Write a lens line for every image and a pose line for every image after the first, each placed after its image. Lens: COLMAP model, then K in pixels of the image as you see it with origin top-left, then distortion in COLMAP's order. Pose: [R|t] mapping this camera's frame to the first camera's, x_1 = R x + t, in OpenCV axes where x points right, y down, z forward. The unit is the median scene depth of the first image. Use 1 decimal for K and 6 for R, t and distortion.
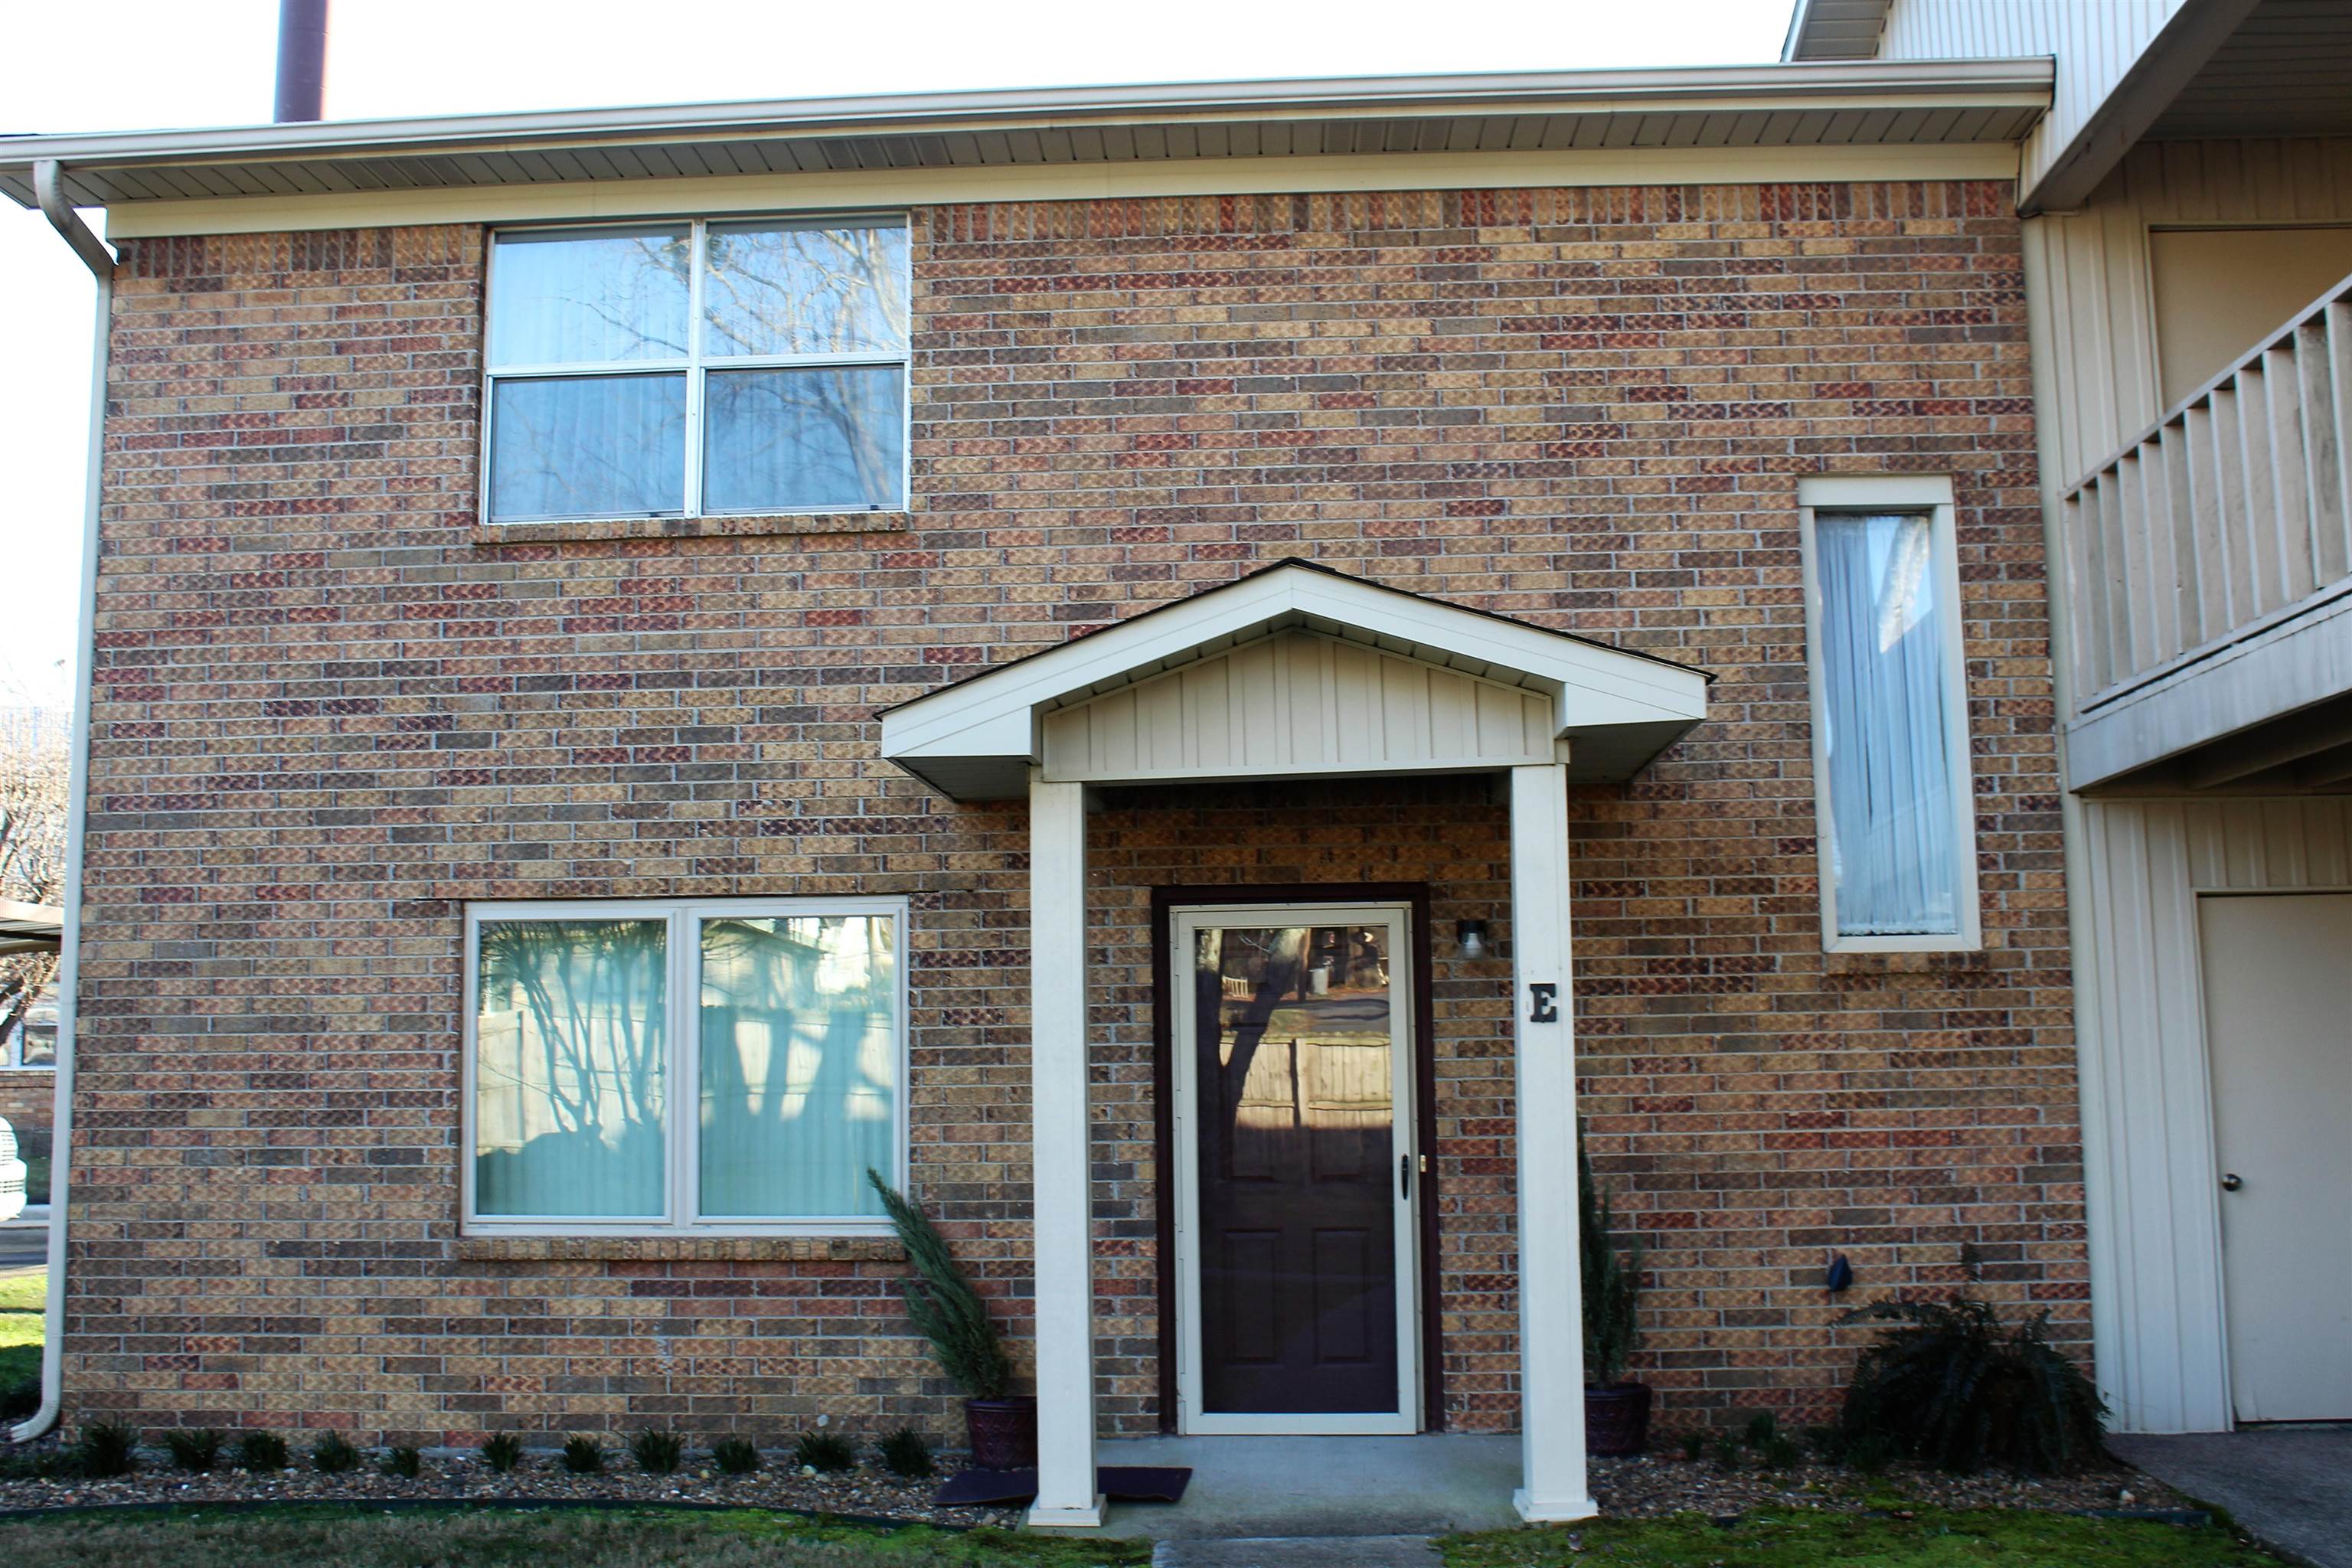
lens RADIAL K [[2177.3, 0, 1163.8], [0, 2177.3, 779.0], [0, 0, 1]] dist [-0.084114, 0.000000]
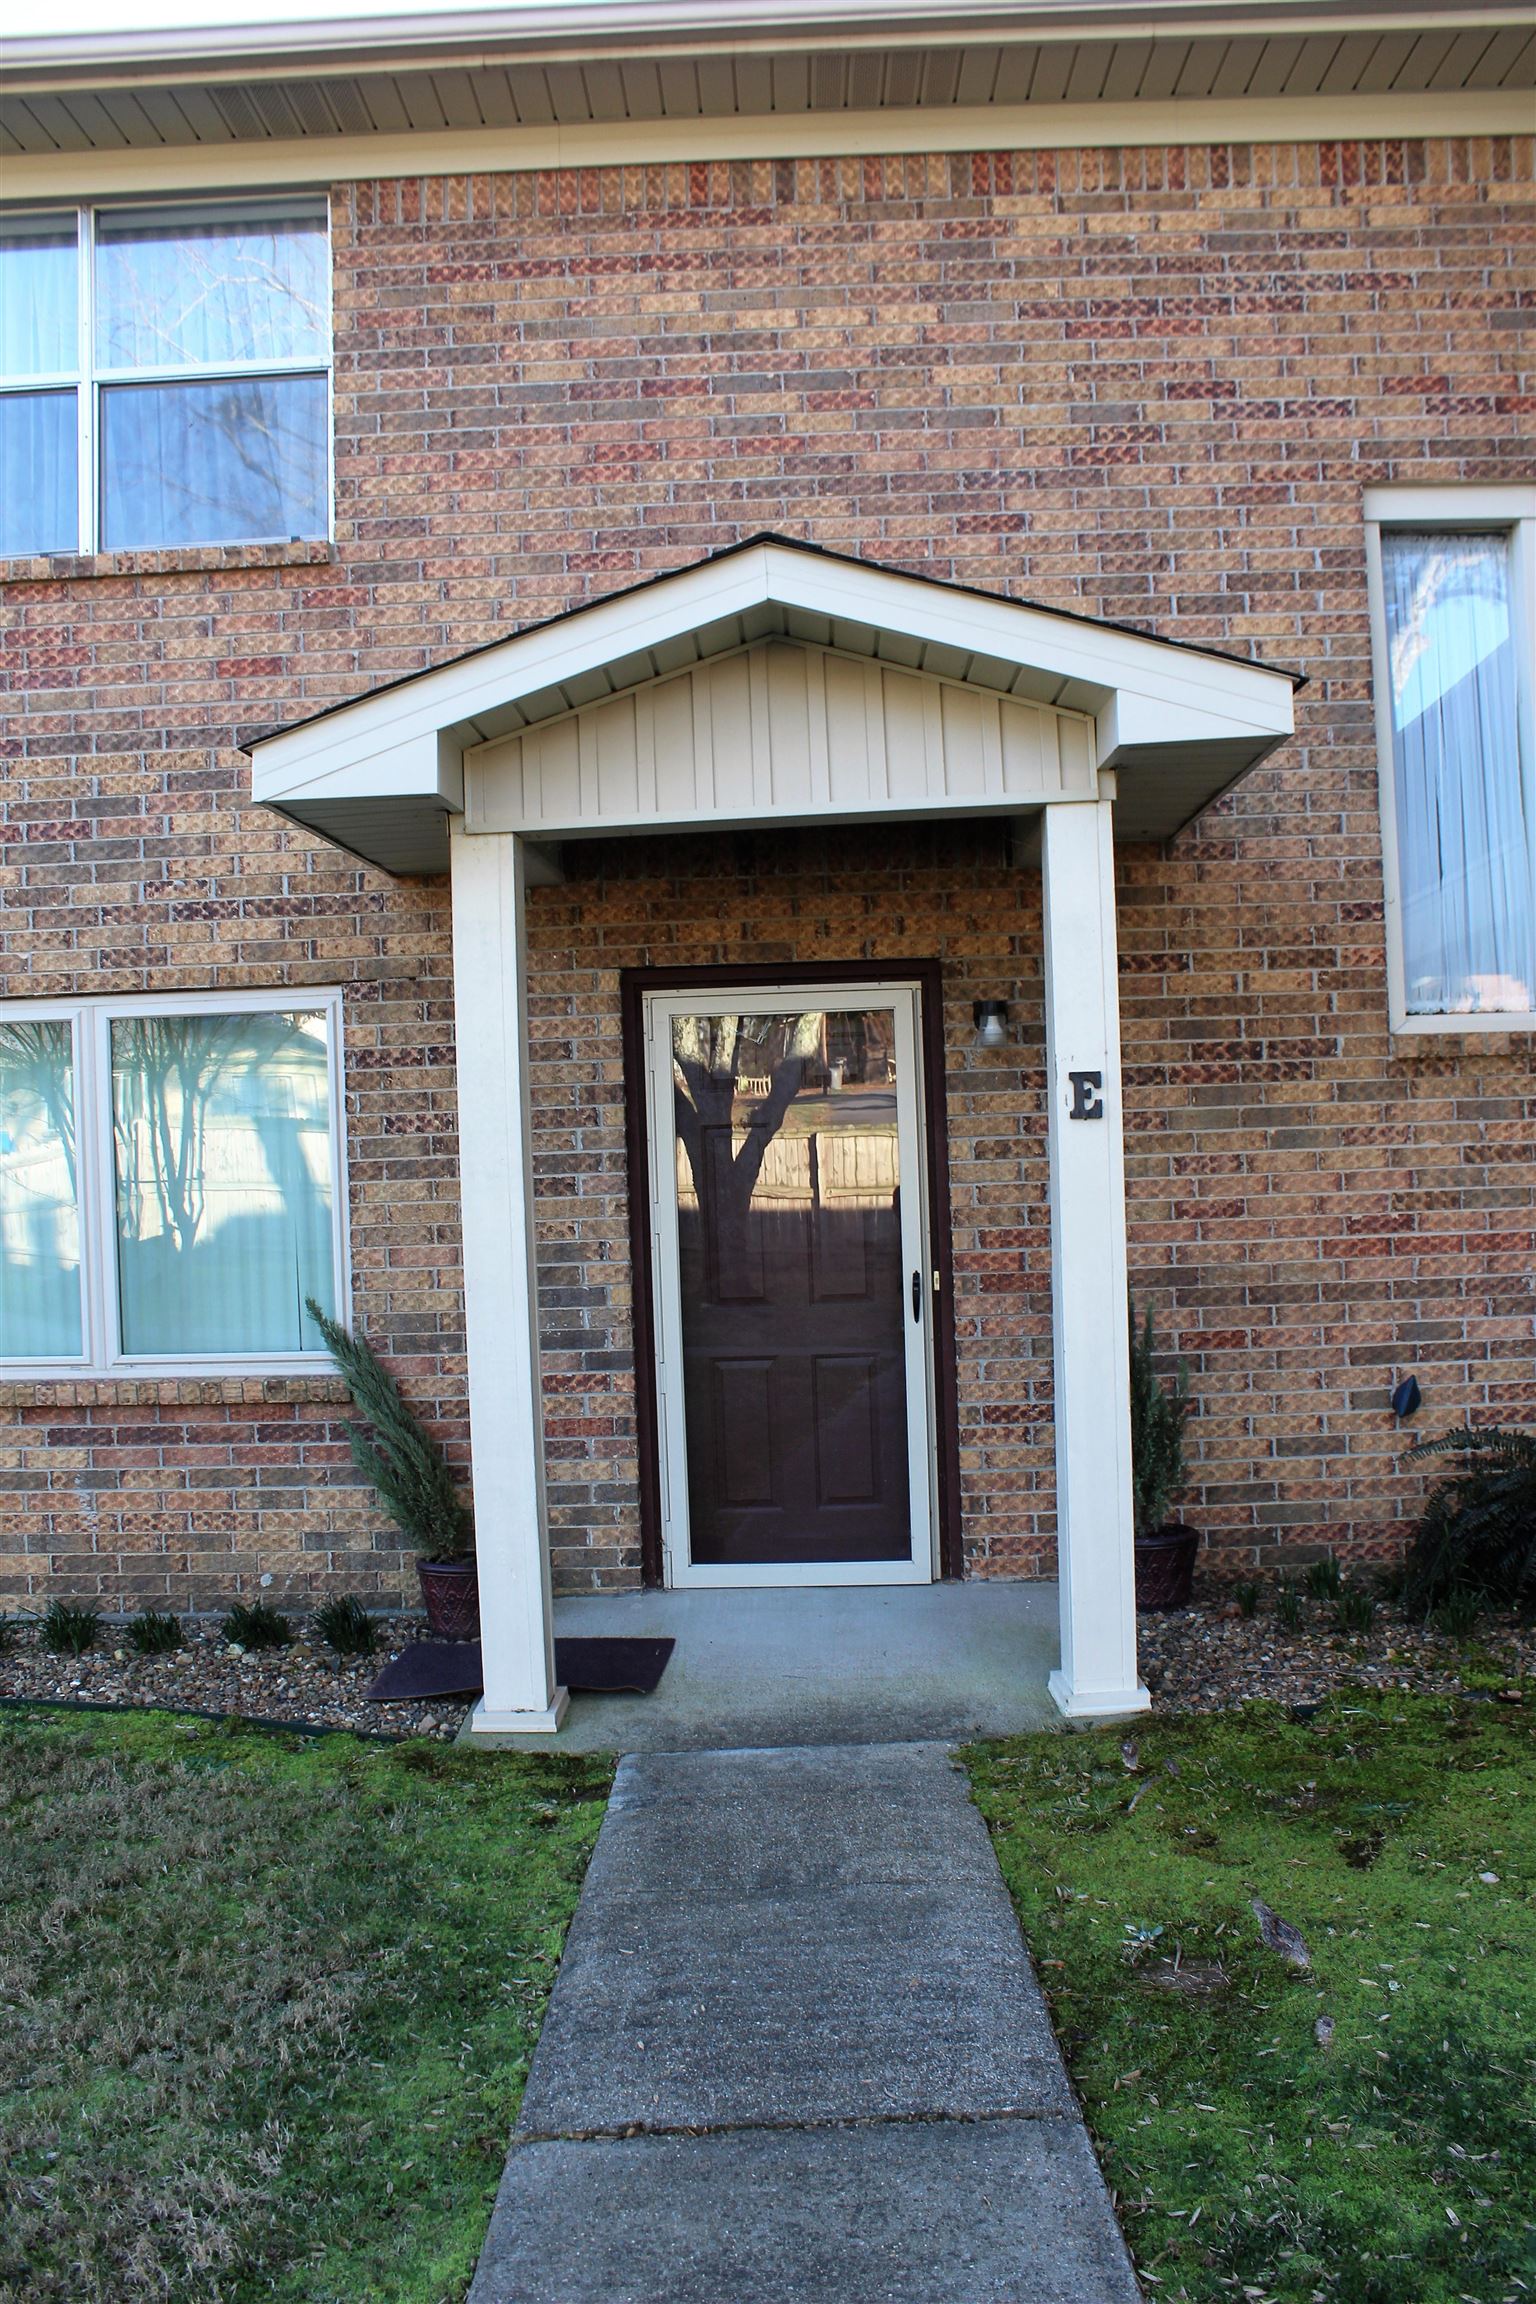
lens RADIAL K [[1950.0, 0, 785.1], [0, 1950.0, 1140.1], [0, 0, 1]] dist [-0.121438, 0.086592]
pose [[0.998769, -0.020216, 0.045300, 0.023033], [0.014537, 0.992378, 0.122375, 0.023005], [-0.047429, -0.121566, 0.991450, 0.221823]]
